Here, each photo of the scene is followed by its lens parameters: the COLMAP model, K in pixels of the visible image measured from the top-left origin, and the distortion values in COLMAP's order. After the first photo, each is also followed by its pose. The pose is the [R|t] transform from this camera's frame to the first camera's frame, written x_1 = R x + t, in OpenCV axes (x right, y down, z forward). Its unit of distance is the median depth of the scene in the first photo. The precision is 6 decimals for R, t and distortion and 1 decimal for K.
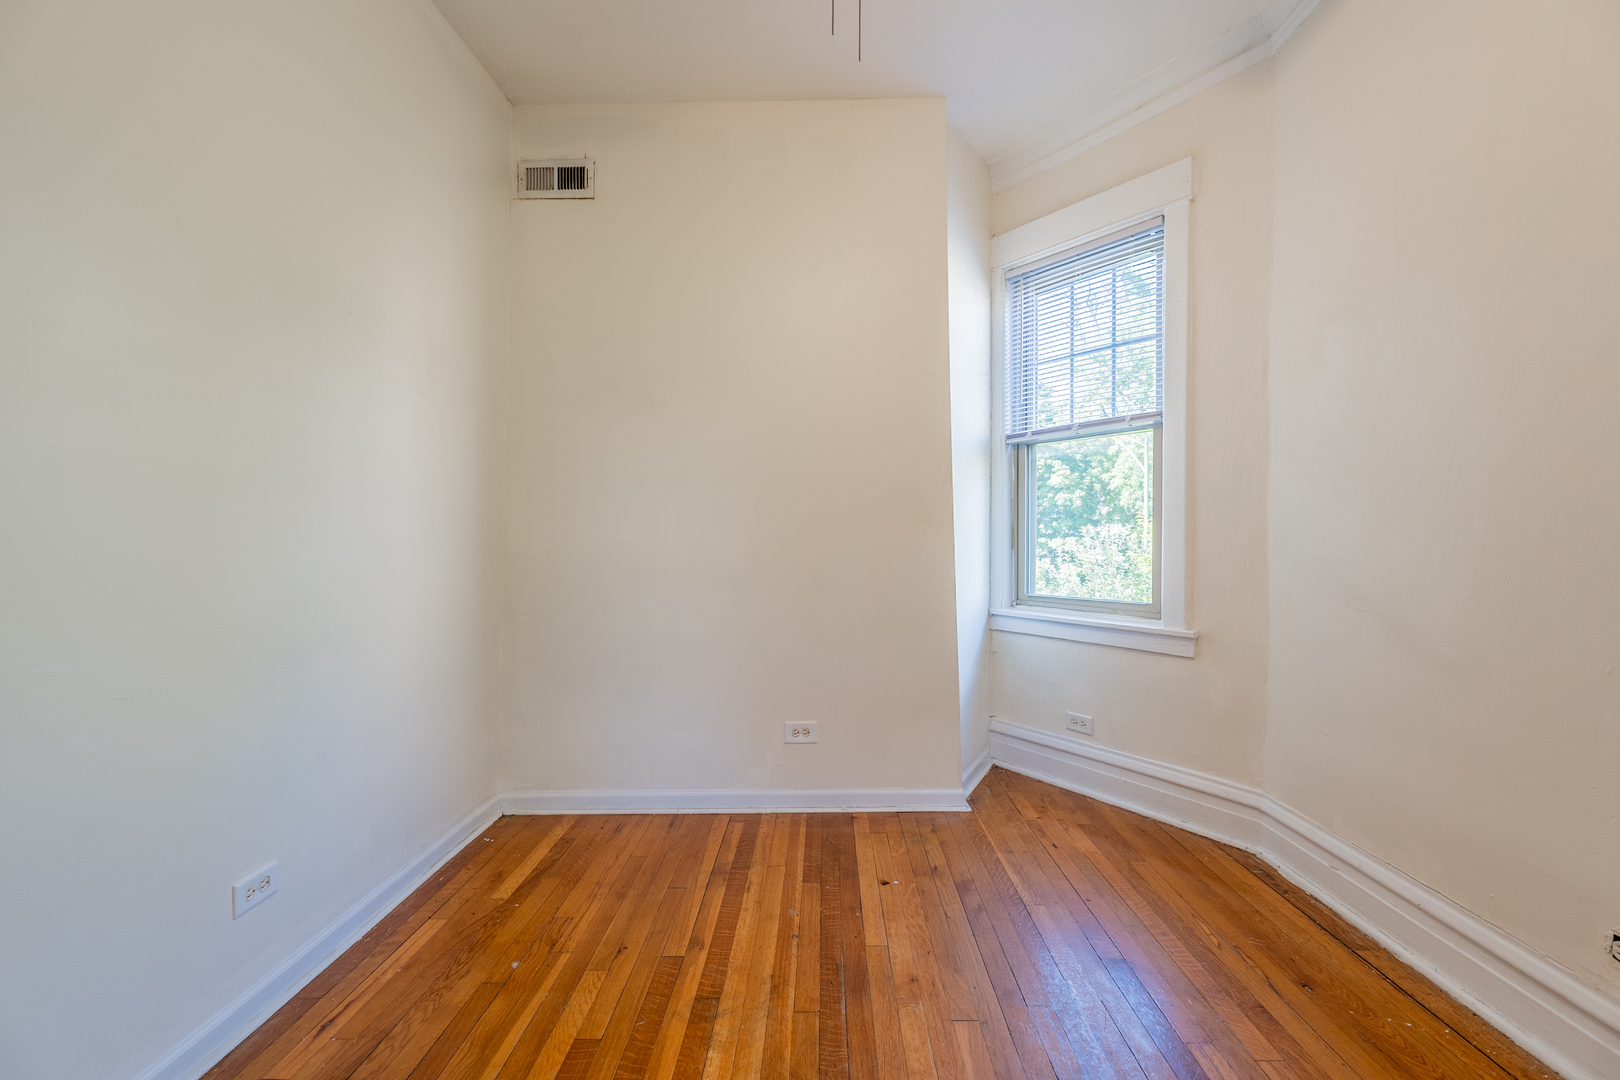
lens RADIAL K [[710.9, 0, 799.8], [0, 710.9, 542.3], [0, 0, 1]] dist [-0.006596, 0.004252]
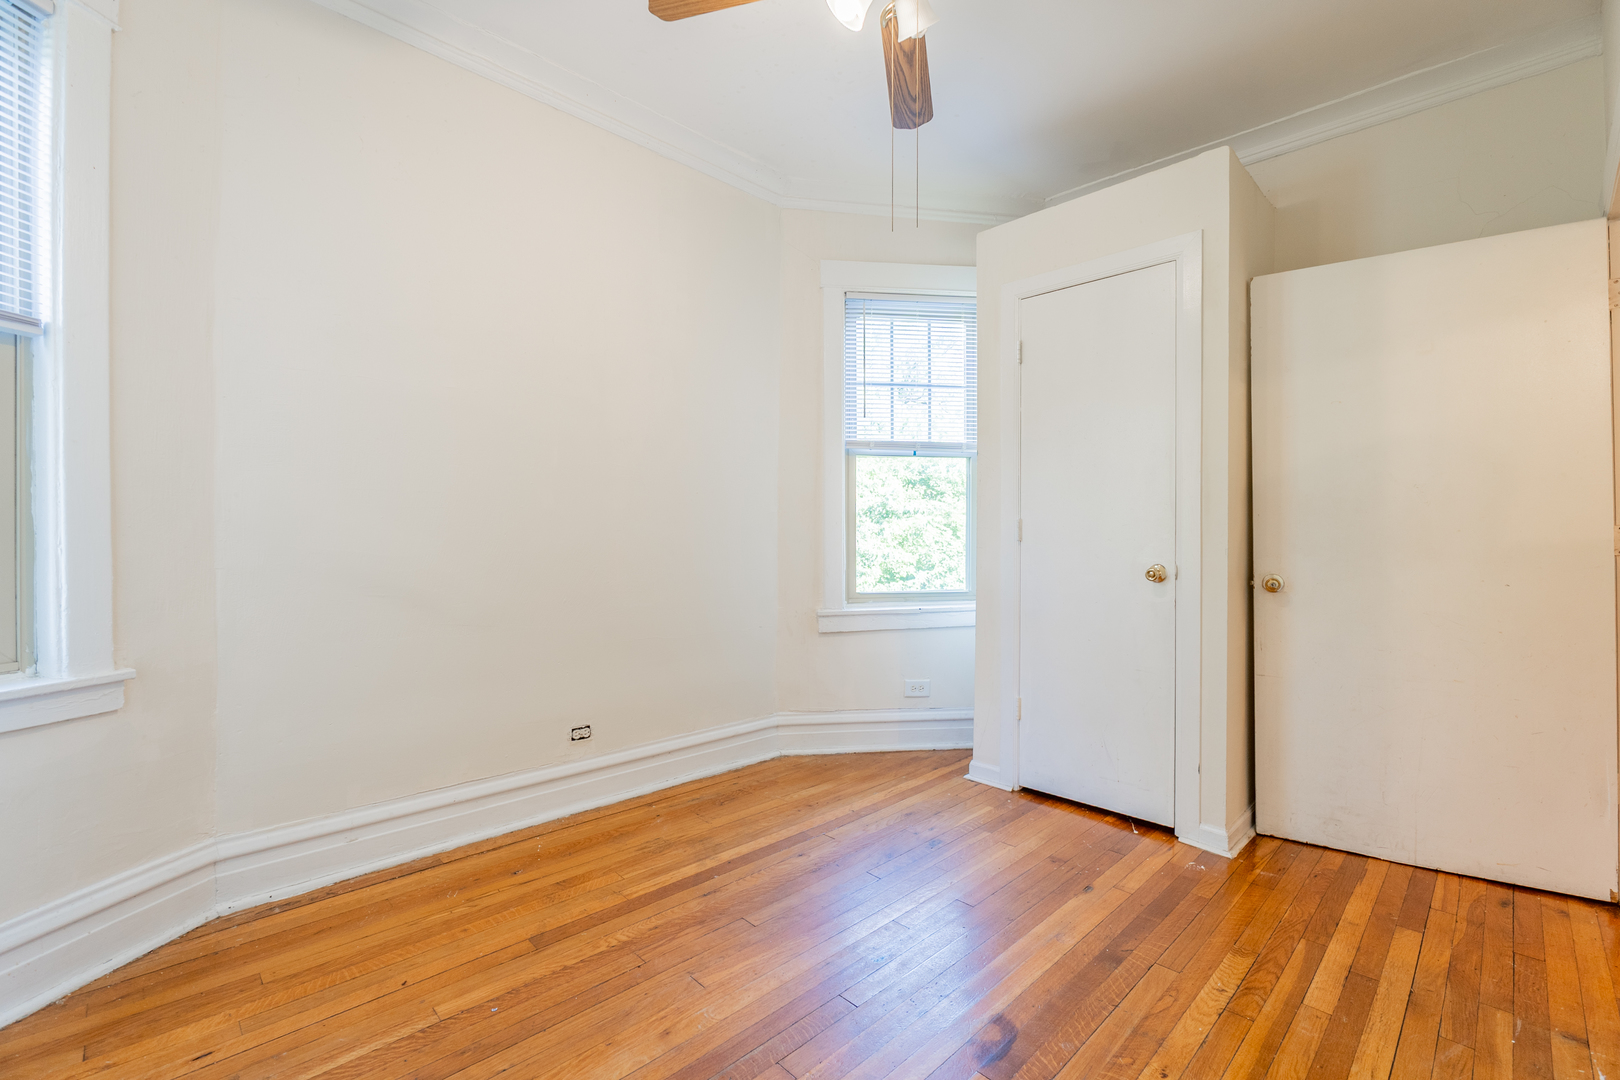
lens RADIAL K [[710.9, 0, 814.2], [0, 710.9, 542.8], [0, 0, 1]] dist [-0.006596, 0.004252]
pose [[-0.723420, -0.003468, 0.690399, -0.398032], [0.004856, 0.999937, 0.010111, -0.000097], [-0.690391, 0.010667, -0.723358, 1.037283]]
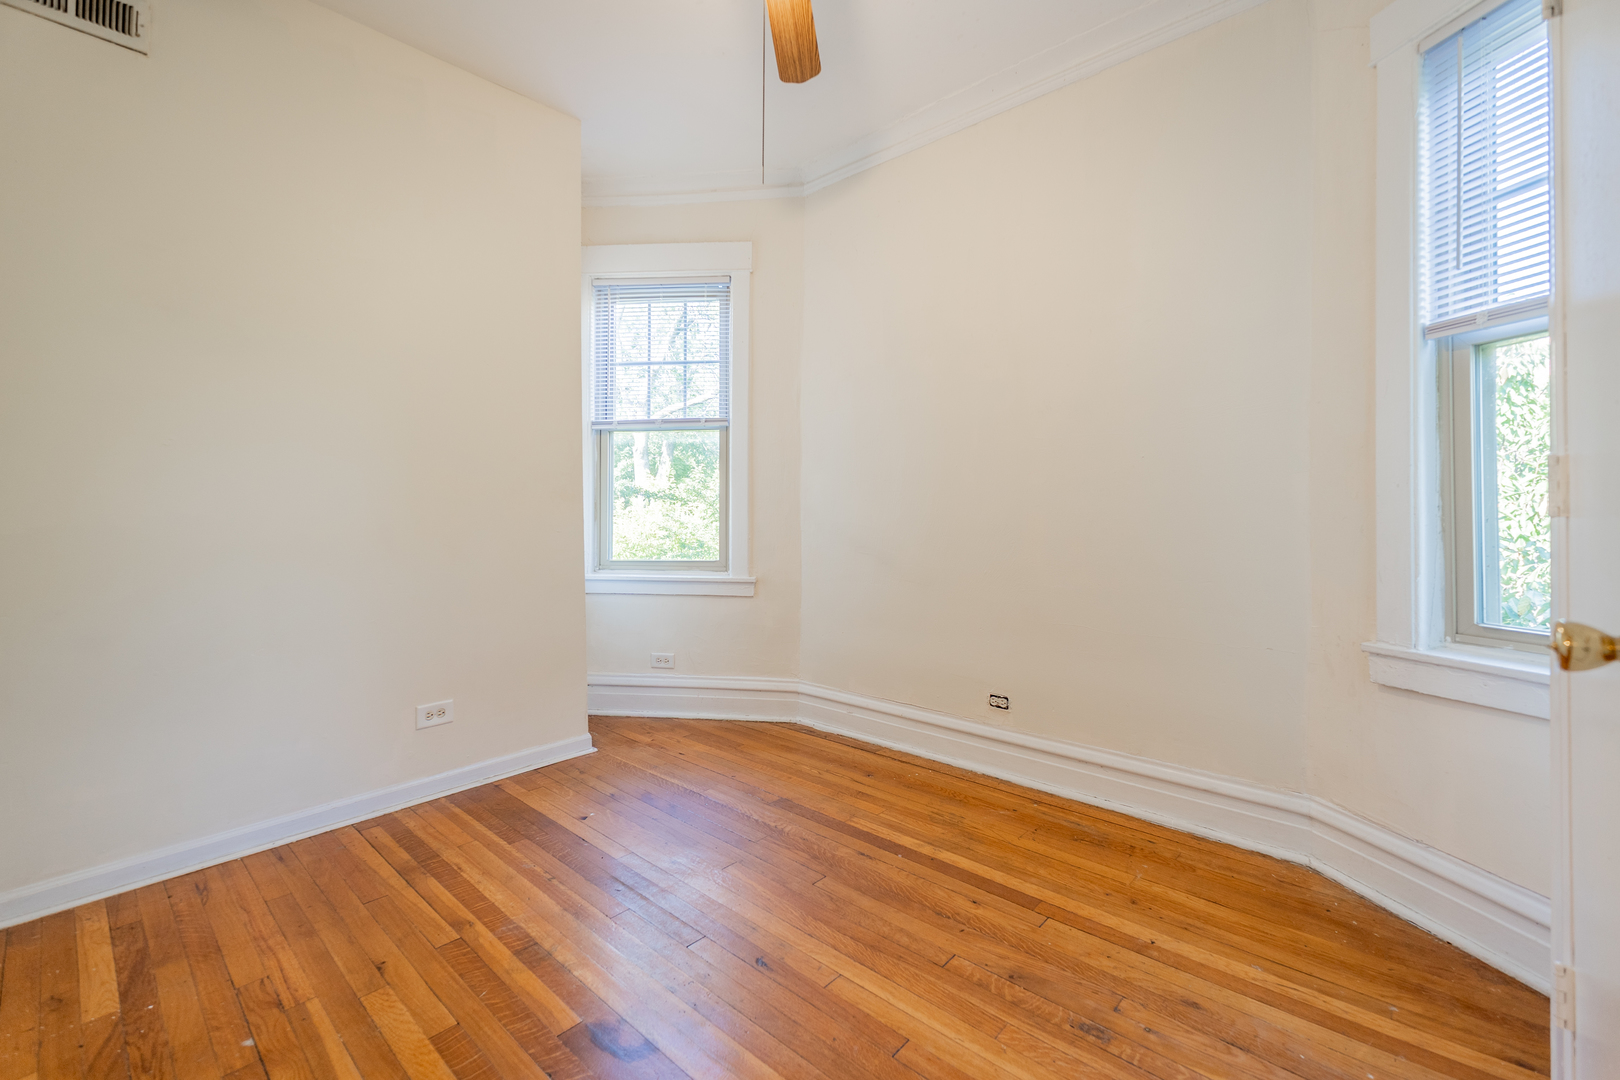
lens RADIAL K [[710.9, 0, 797.9], [0, 710.9, 504.2], [0, 0, 1]] dist [-0.006596, 0.004252]
pose [[0.667095, 0.005381, 0.744954, -0.440195], [0.008293, 0.999858, -0.014649, 0.001809], [-0.744927, 0.015950, 0.666955, -0.008301]]
